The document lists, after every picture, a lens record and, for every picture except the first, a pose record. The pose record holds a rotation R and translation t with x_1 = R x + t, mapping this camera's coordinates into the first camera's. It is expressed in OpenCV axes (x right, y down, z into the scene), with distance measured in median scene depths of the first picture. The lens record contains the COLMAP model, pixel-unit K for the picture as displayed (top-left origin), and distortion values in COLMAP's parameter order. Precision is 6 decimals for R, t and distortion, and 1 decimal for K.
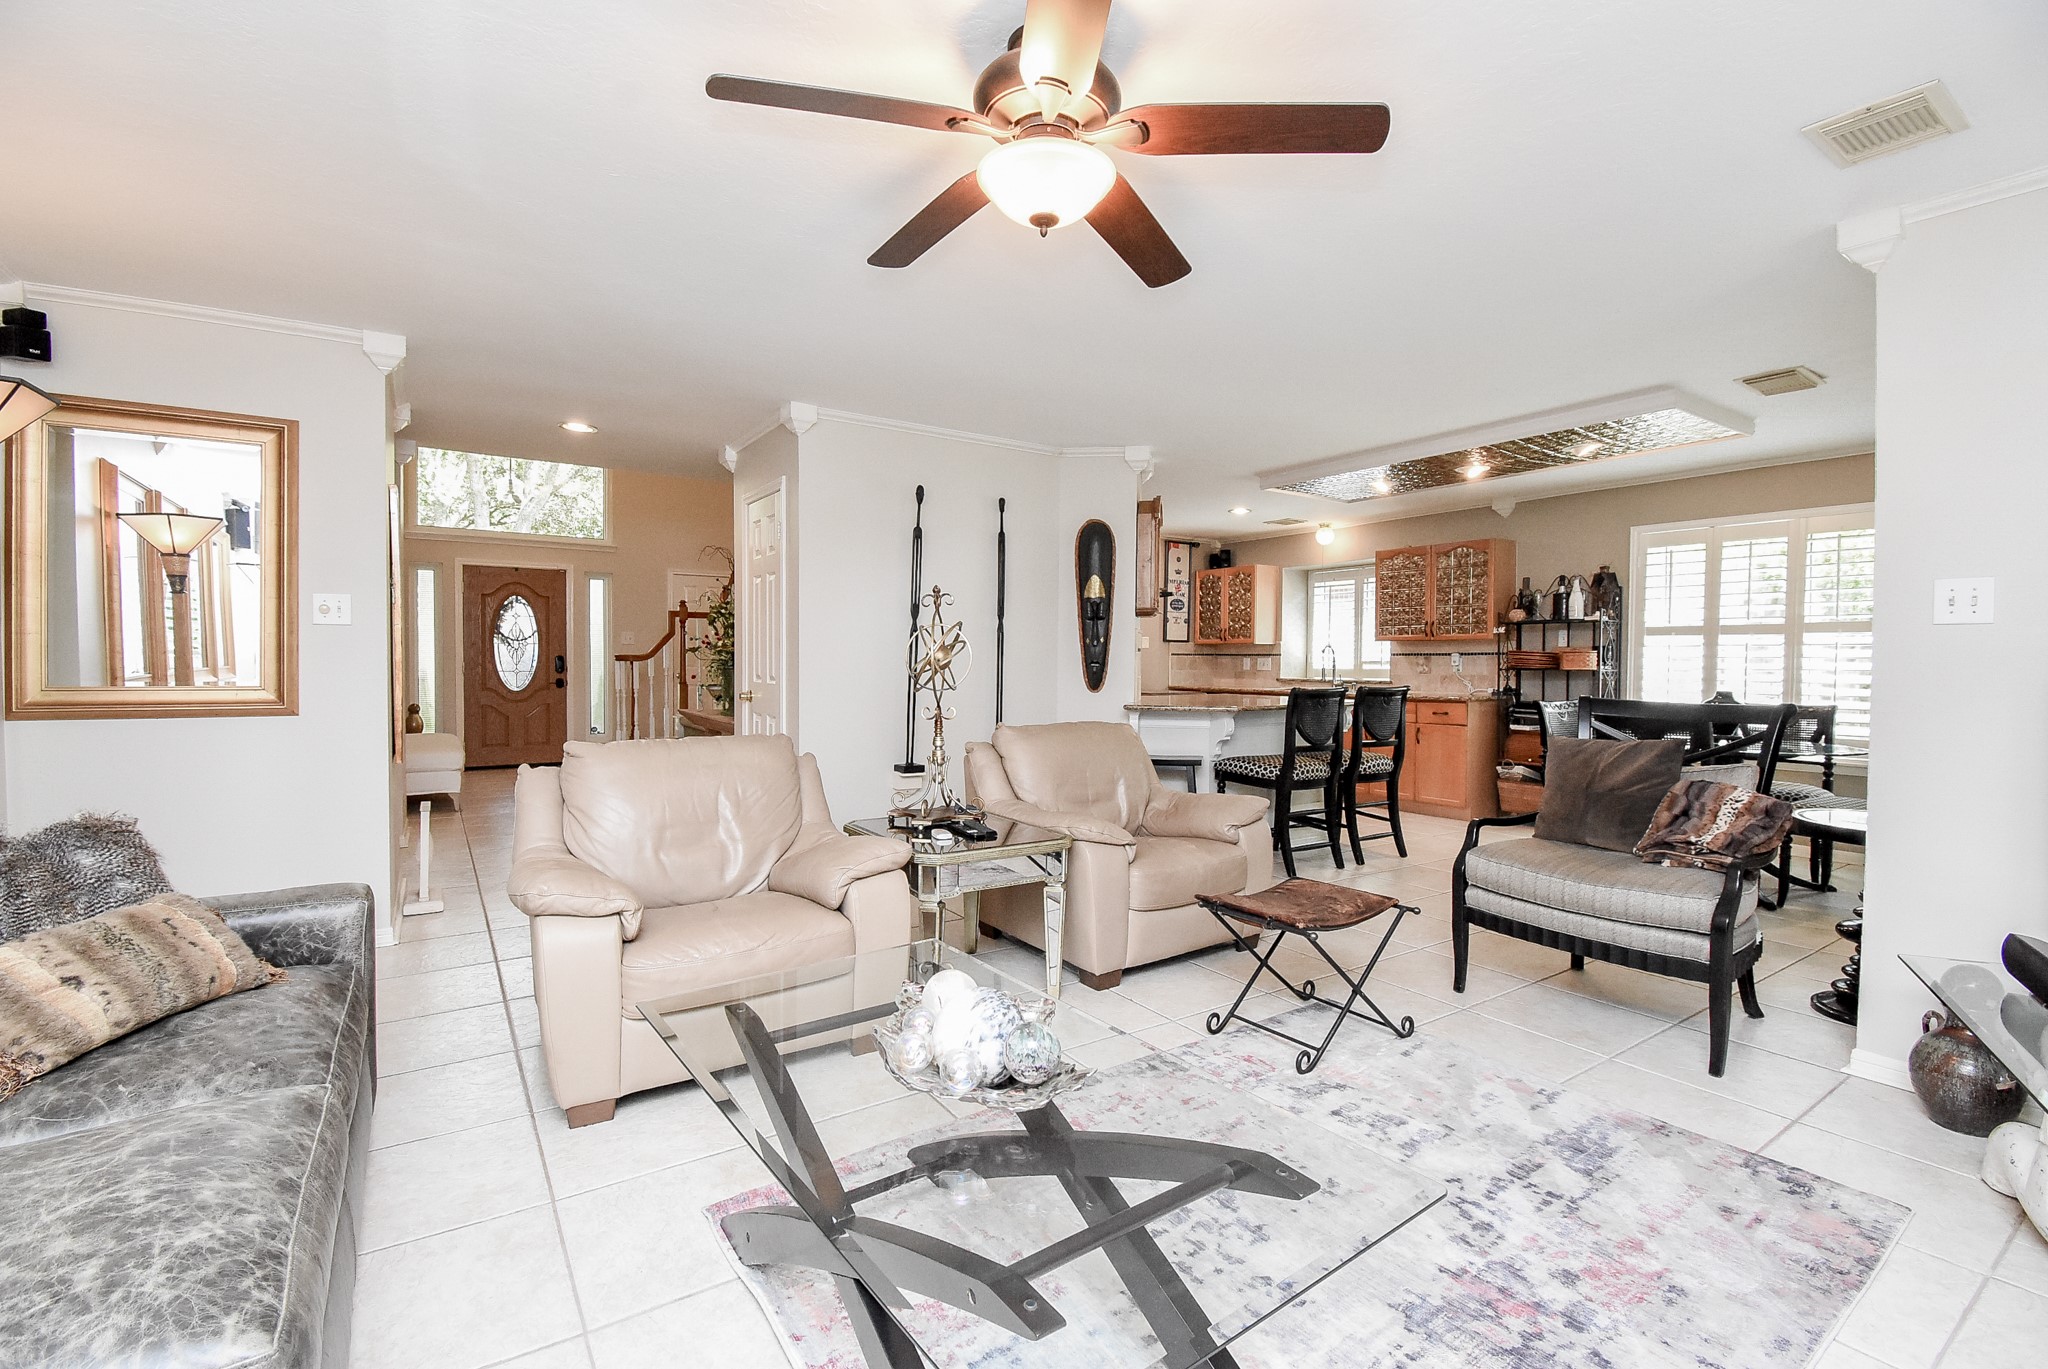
lens RADIAL K [[898.1, 0, 1030.3], [0, 898.1, 685.5], [0, 0, 1]] dist [-0.002074, -0.009287]
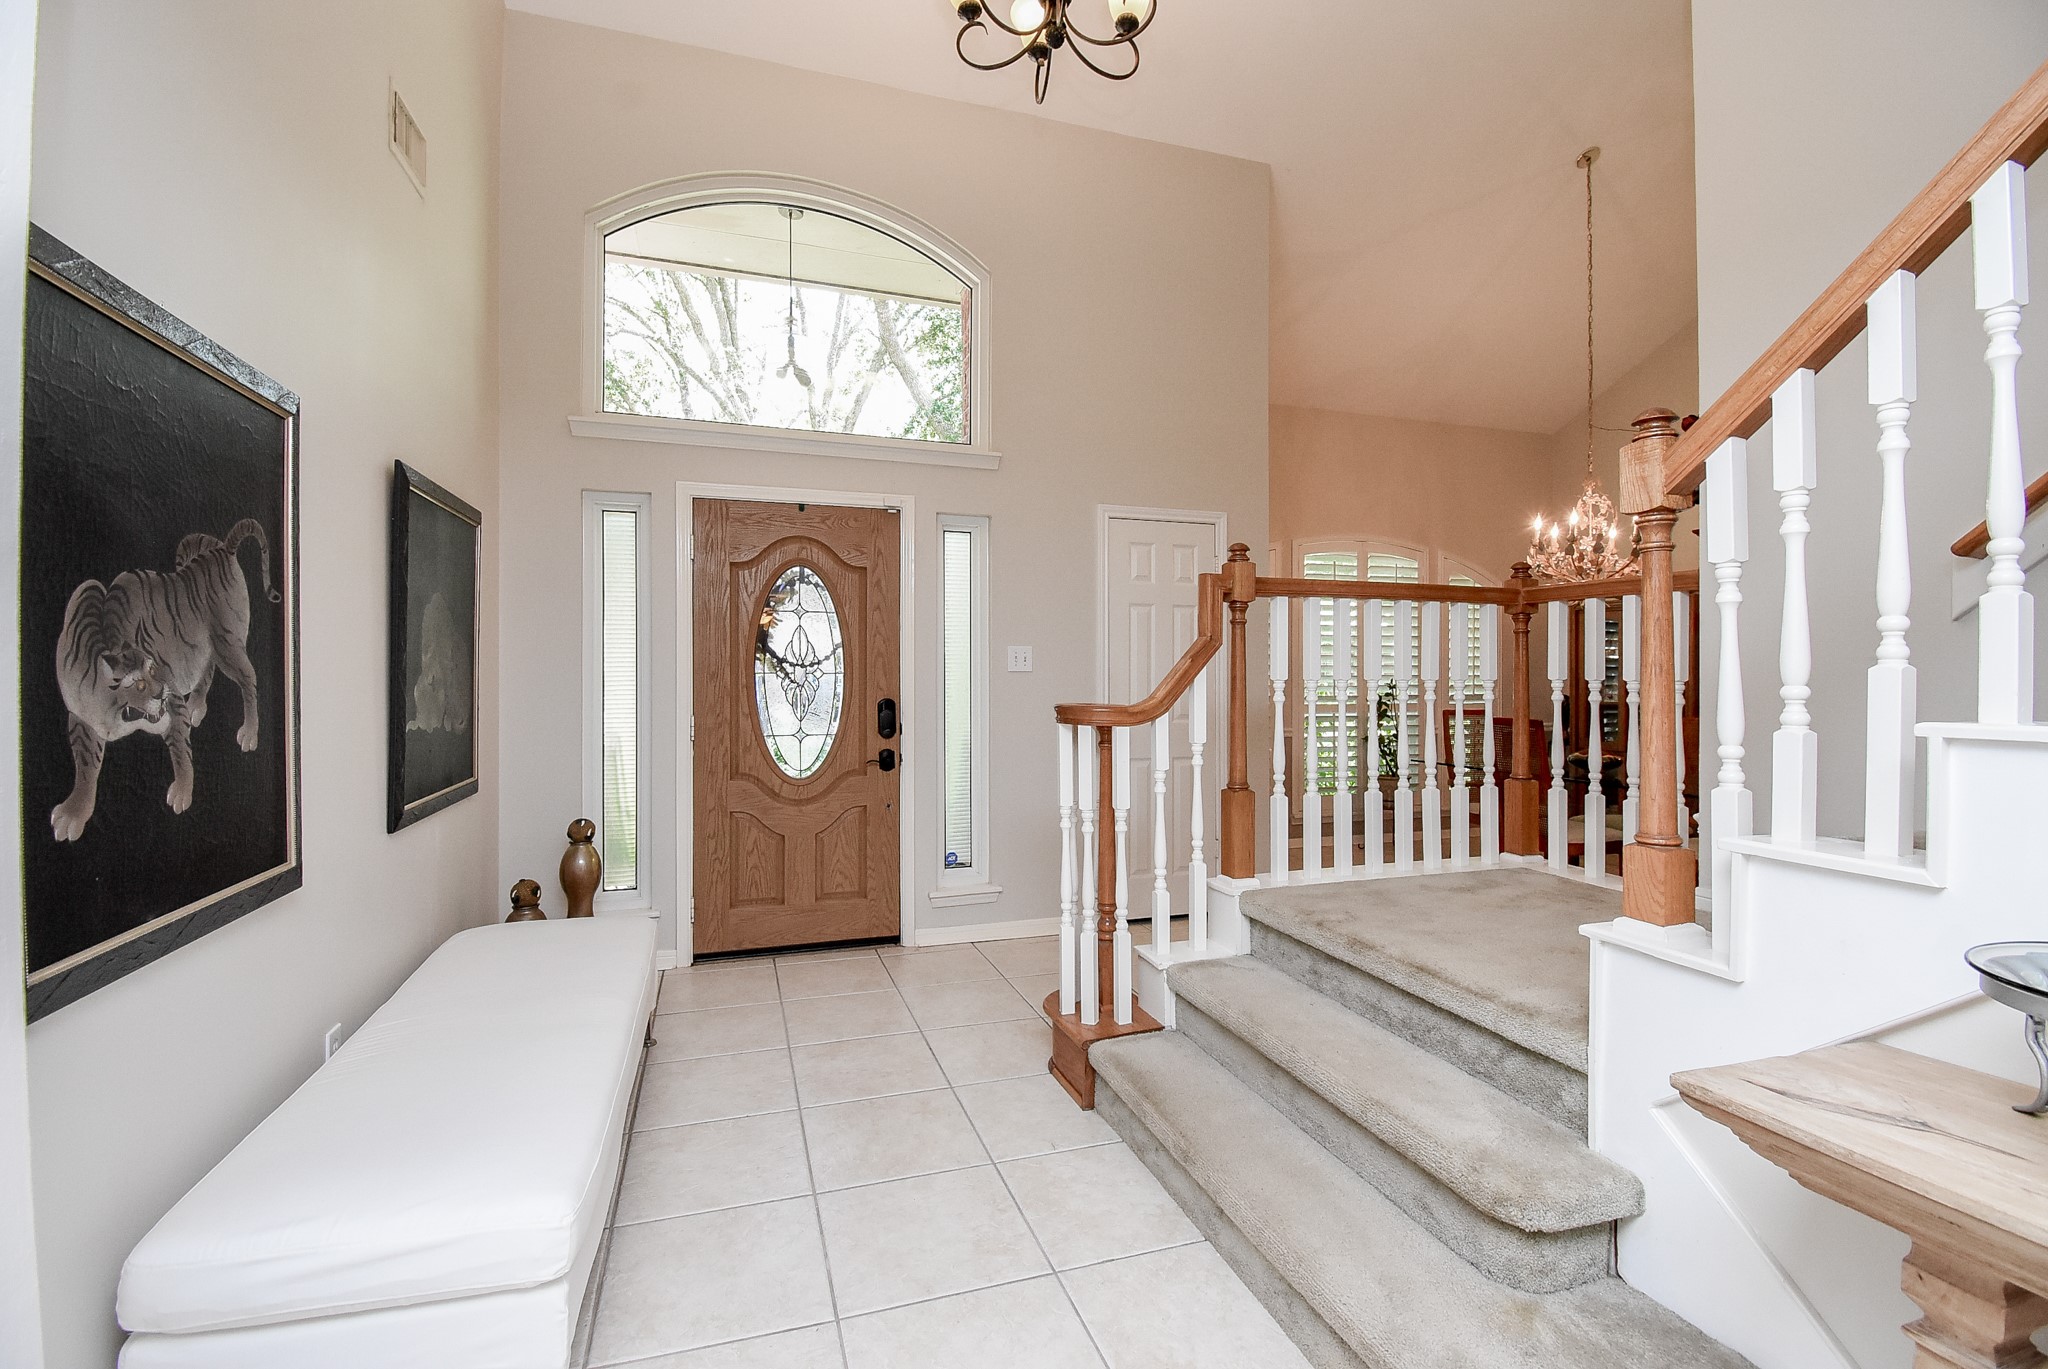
lens RADIAL K [[898.1, 0, 1016.0], [0, 898.1, 674.0], [0, 0, 1]] dist [-0.002074, -0.009287]
pose [[0.964886, -0.008185, -0.262541, -0.352553], [0.001801, 0.999697, -0.024546, -0.035439], [0.262663, 0.023211, 0.964609, 0.597219]]
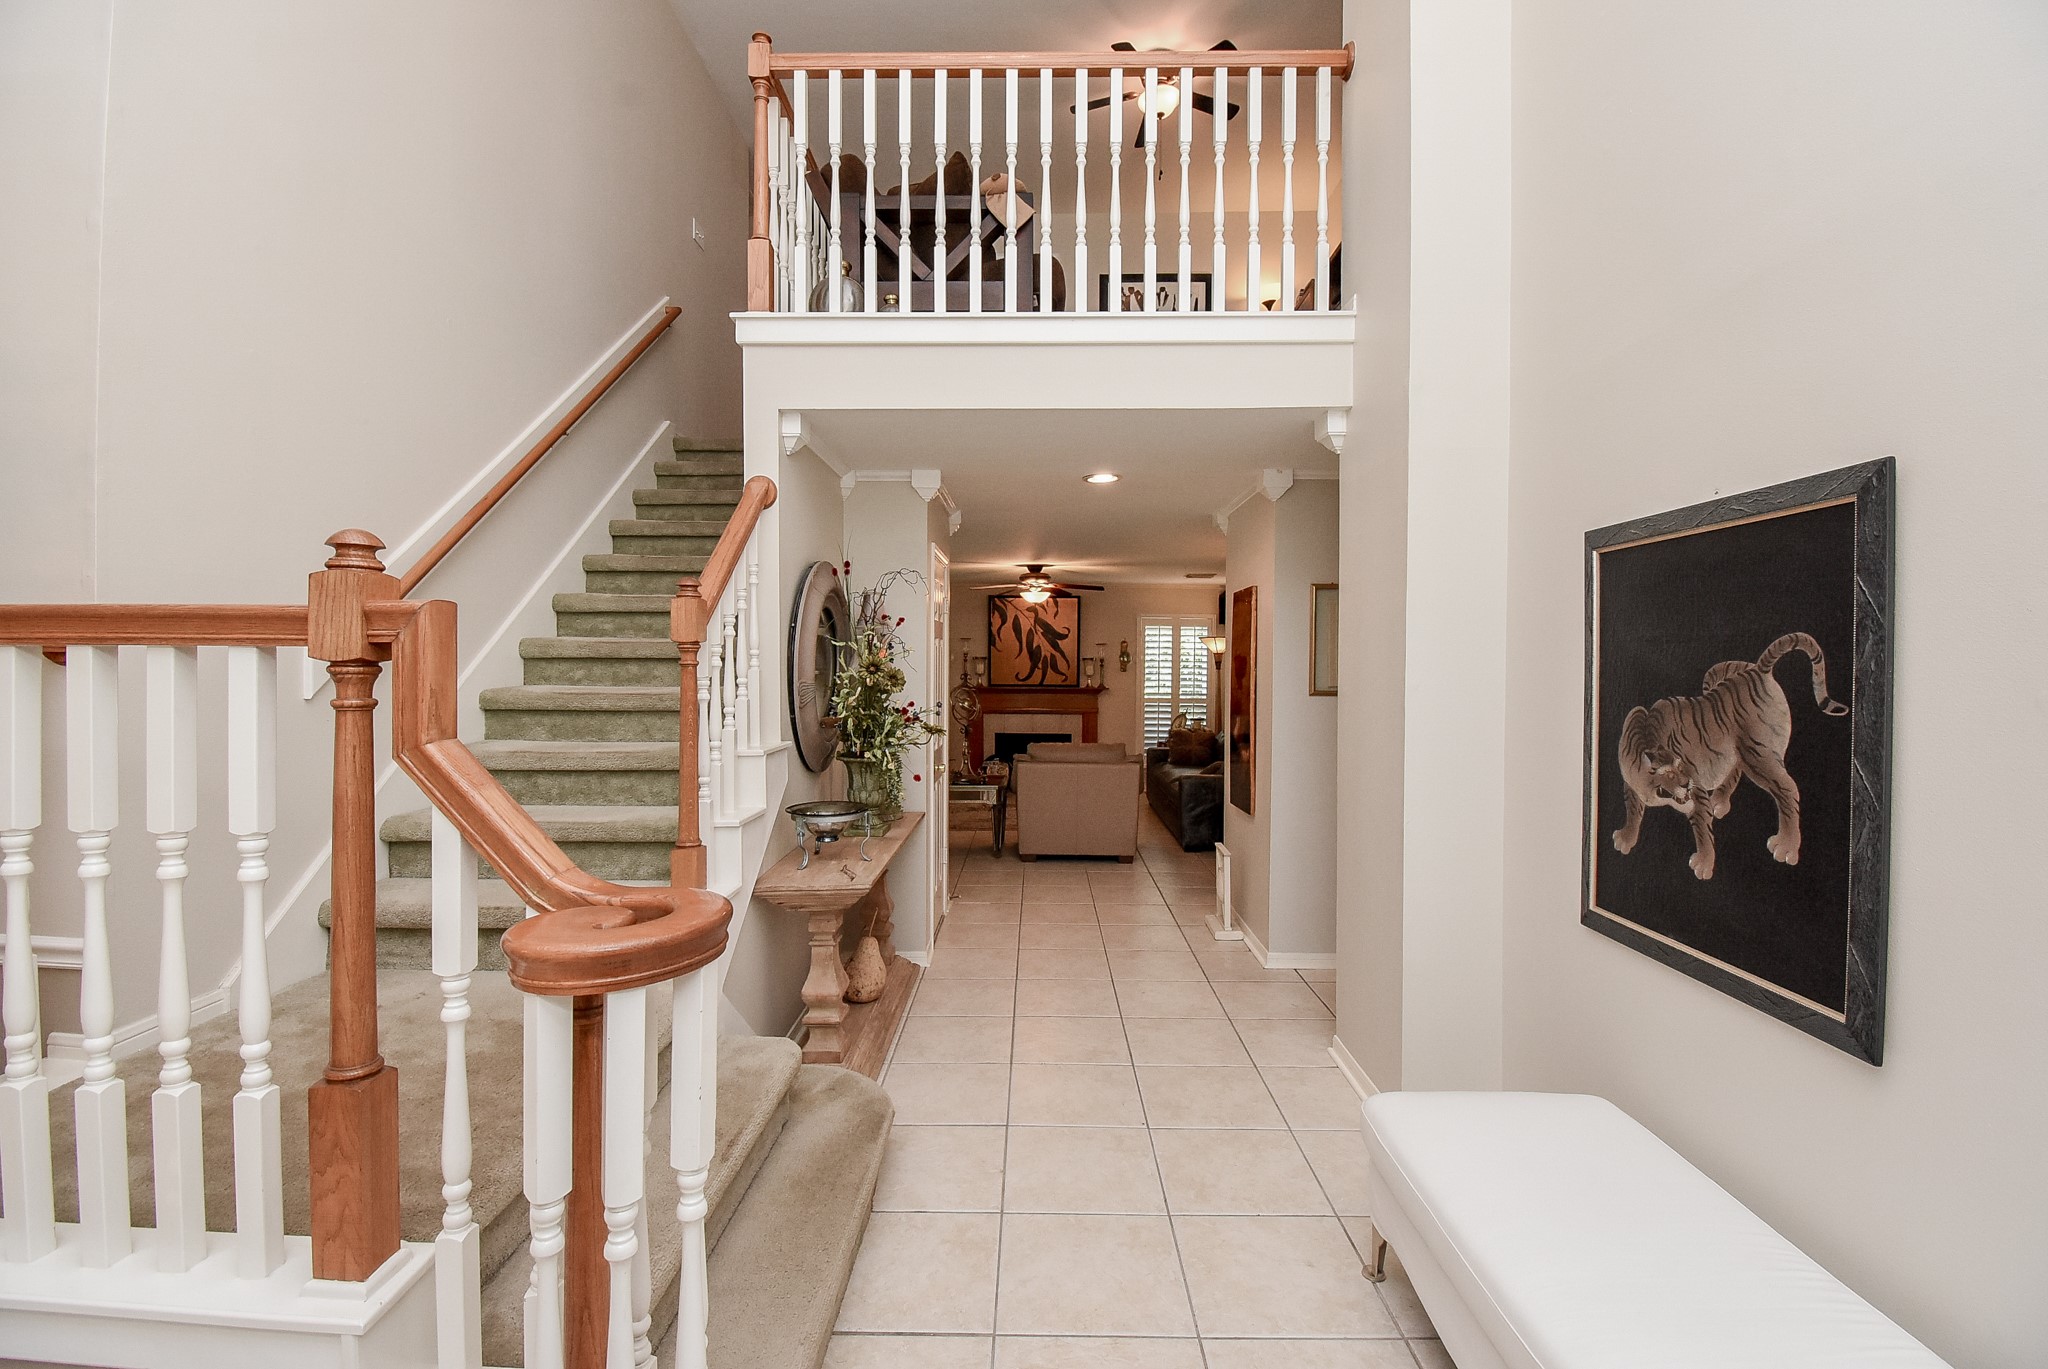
lens RADIAL K [[898.1, 0, 1029.0], [0, 898.1, 678.0], [0, 0, 1]] dist [-0.002074, -0.009287]
pose [[-0.829162, -0.018511, 0.558702, -0.549371], [0.003961, 0.999232, 0.038984, -0.075737], [-0.558994, 0.034537, -0.828452, 1.026224]]
